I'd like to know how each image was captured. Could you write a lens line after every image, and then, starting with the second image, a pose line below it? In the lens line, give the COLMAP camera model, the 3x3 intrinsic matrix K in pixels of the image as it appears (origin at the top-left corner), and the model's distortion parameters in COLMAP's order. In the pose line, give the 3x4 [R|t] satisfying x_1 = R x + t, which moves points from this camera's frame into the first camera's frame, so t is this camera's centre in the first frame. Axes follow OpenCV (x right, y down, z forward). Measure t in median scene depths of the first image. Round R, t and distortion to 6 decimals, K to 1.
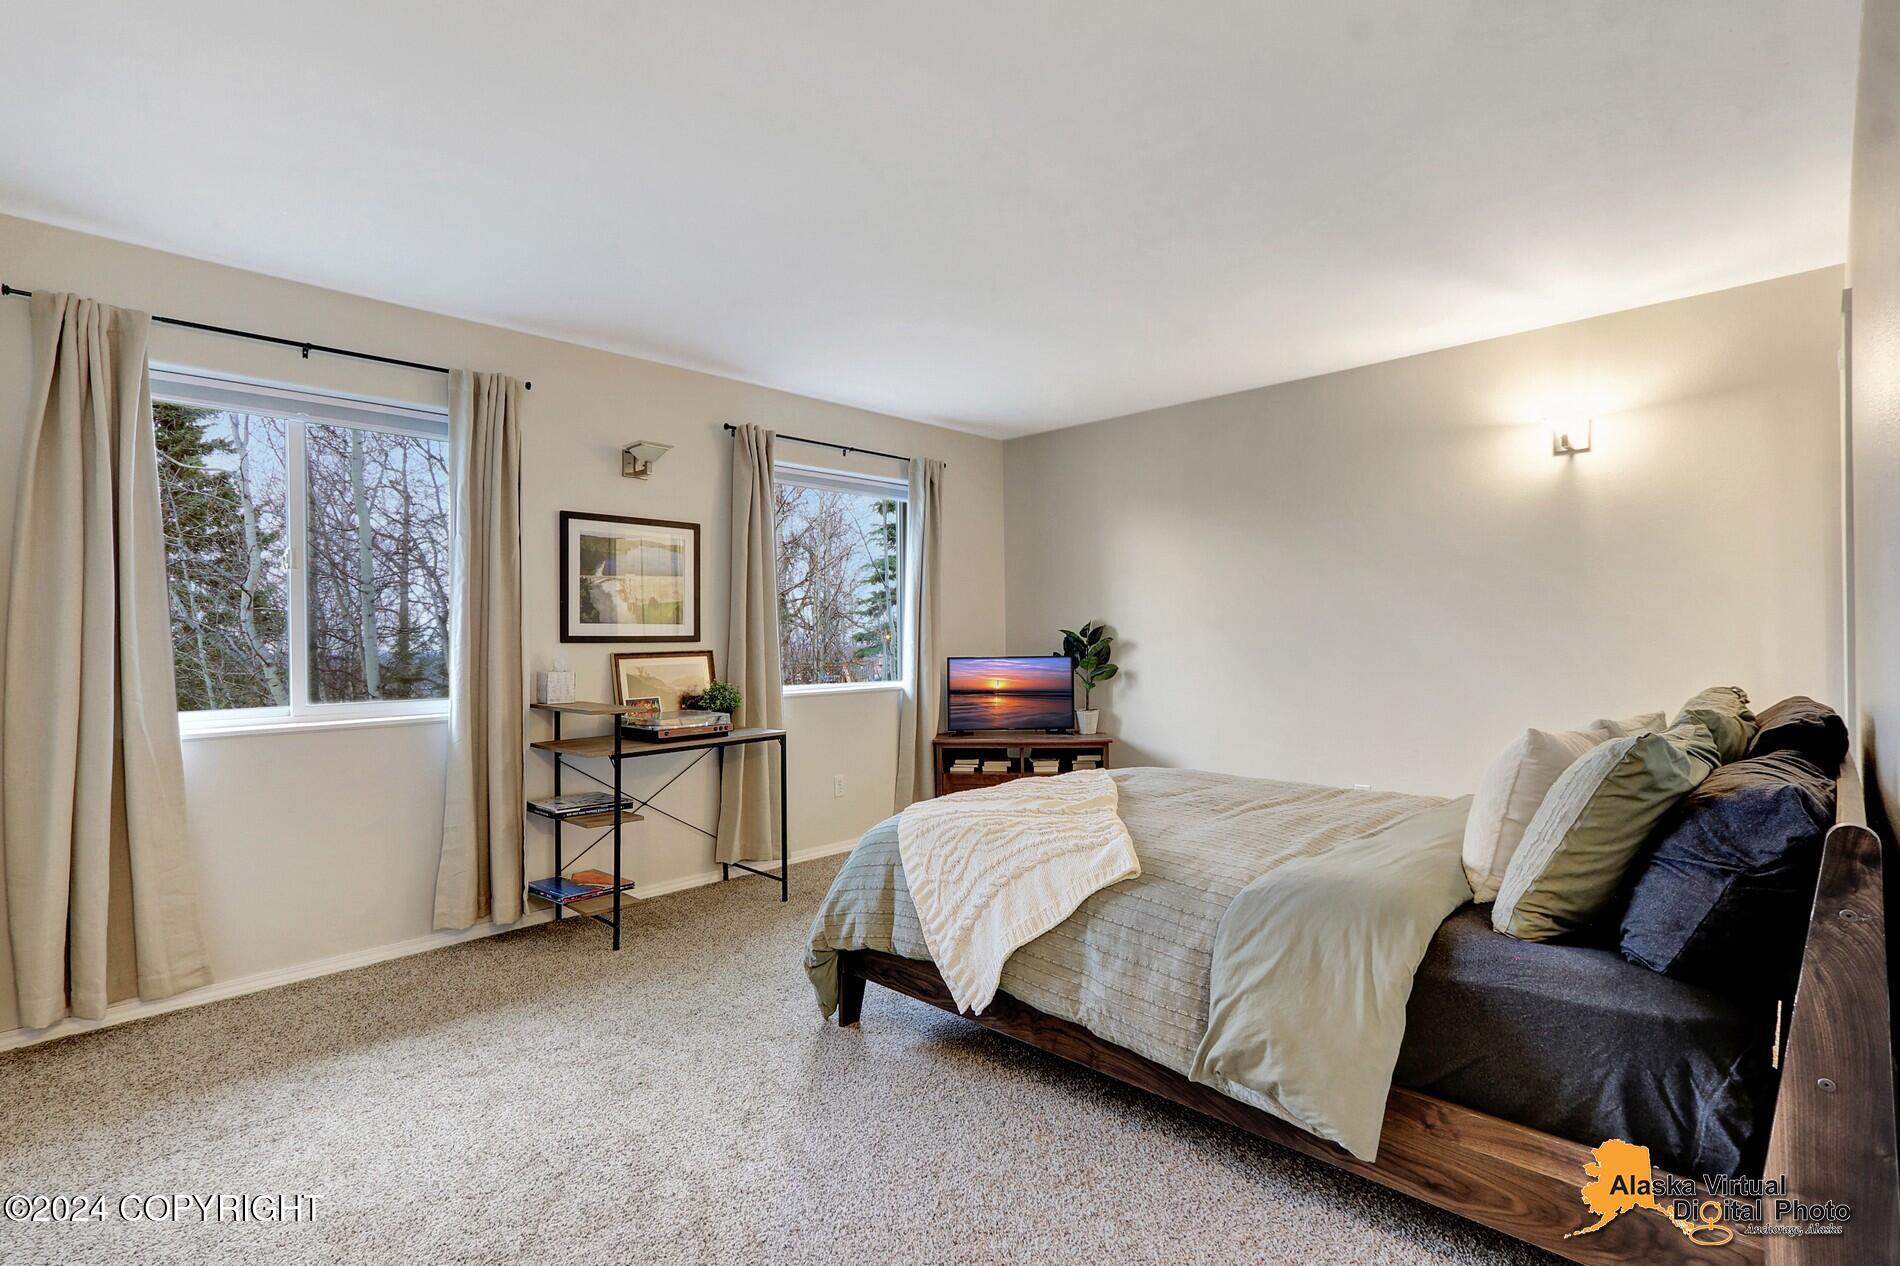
lens RADIAL K [[900.2, 0, 950.0], [0, 900.2, 633.0], [0, 0, 1]] dist [-0.002444, -0.000268]
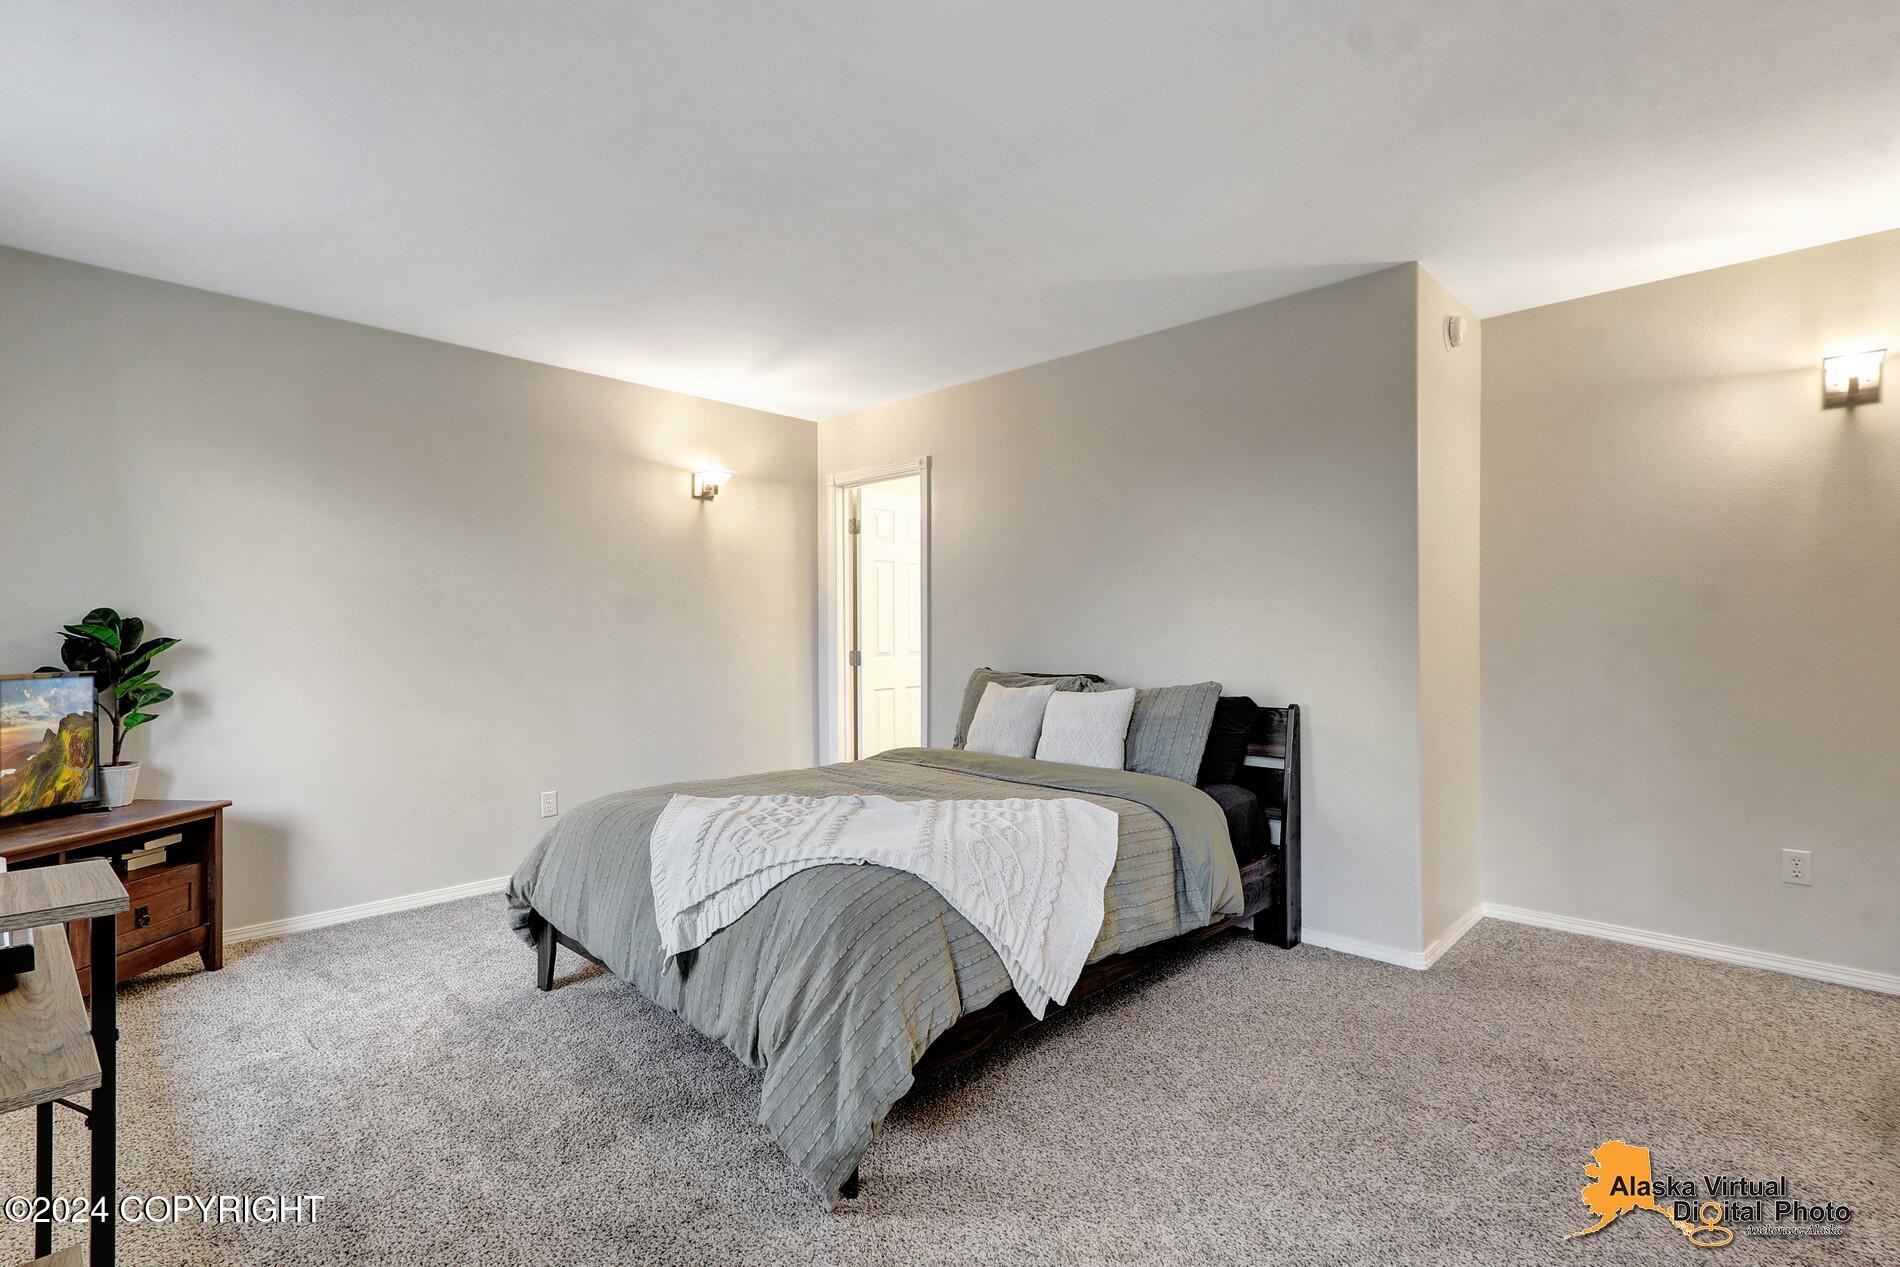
lens RADIAL K [[900.2, 0, 950.0], [0, 900.2, 633.5], [0, 0, 1]] dist [-0.002444, -0.000268]
pose [[-0.001305, 0.021092, 0.999777, -0.526836], [-0.007572, 0.999749, -0.021101, 0.012426], [-0.999970, -0.007598, -0.001145, 0.594564]]
